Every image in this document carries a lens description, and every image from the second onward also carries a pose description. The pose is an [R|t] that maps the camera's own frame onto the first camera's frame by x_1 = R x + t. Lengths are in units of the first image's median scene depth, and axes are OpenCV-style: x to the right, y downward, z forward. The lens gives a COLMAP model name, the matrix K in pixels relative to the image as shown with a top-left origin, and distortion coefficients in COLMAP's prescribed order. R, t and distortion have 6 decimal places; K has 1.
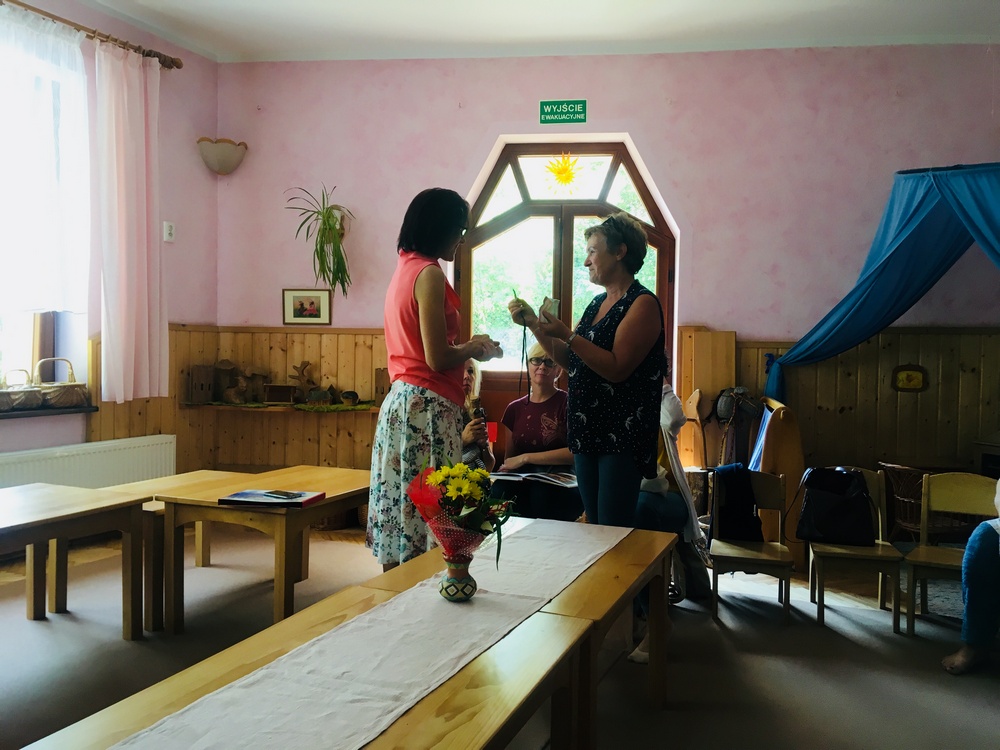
lens RADIAL K [[839.0, 0, 500.0], [0, 839.0, 375.0], [0, 0, 1]] dist [0.126698, -0.196551]
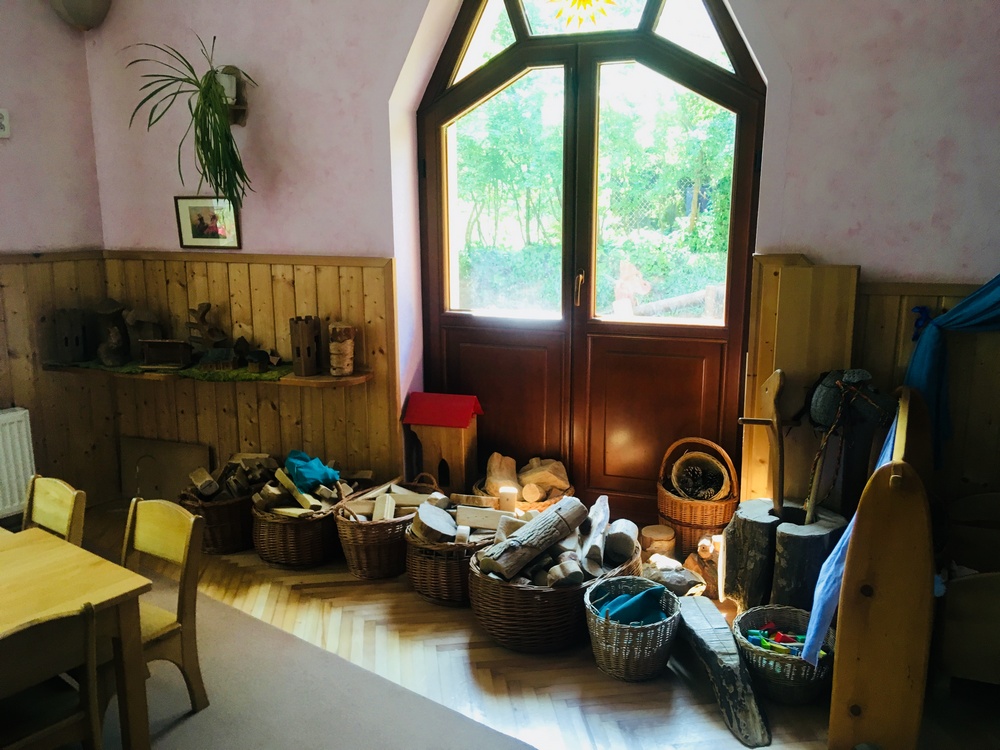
lens RADIAL K [[839.0, 0, 500.0], [0, 839.0, 375.0], [0, 0, 1]] dist [0.126698, -0.196551]
pose [[0.971129, 0.030256, -0.236627, 0.181802], [0.013599, 0.983290, 0.181538, -0.085500], [0.238166, -0.179515, 0.954490, 0.388822]]
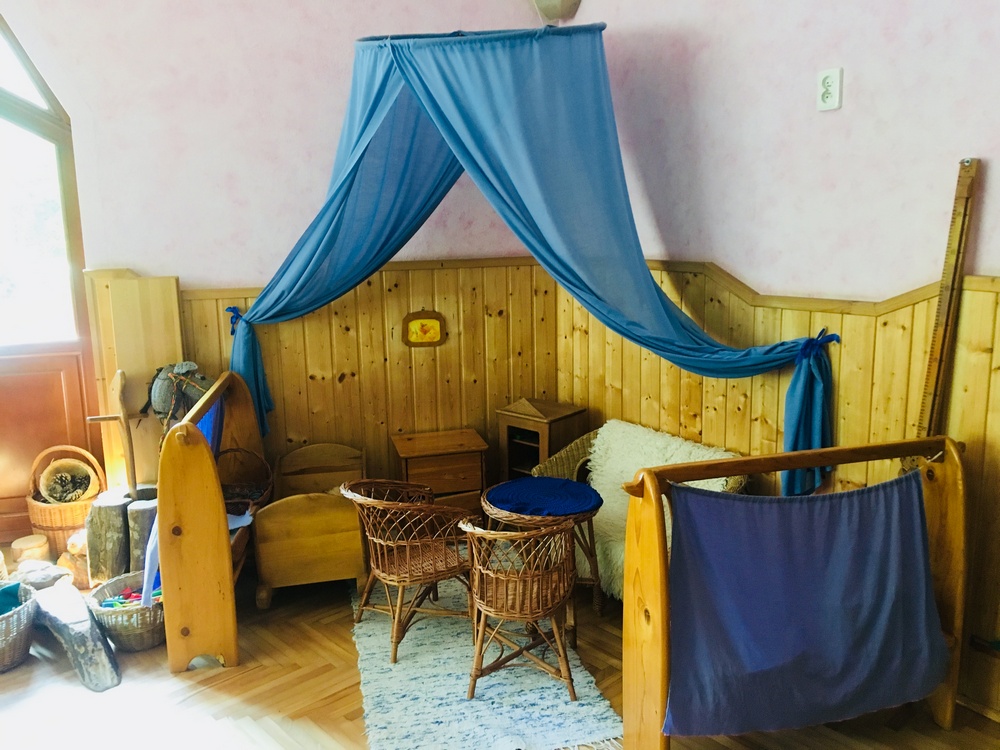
lens RADIAL K [[839.0, 0, 500.0], [0, 839.0, 375.0], [0, 0, 1]] dist [0.126698, -0.196551]
pose [[0.934151, -0.098077, 0.343136, 0.275780], [0.044095, 0.985849, 0.161735, -0.071602], [-0.354142, -0.135955, 0.925257, 0.276170]]
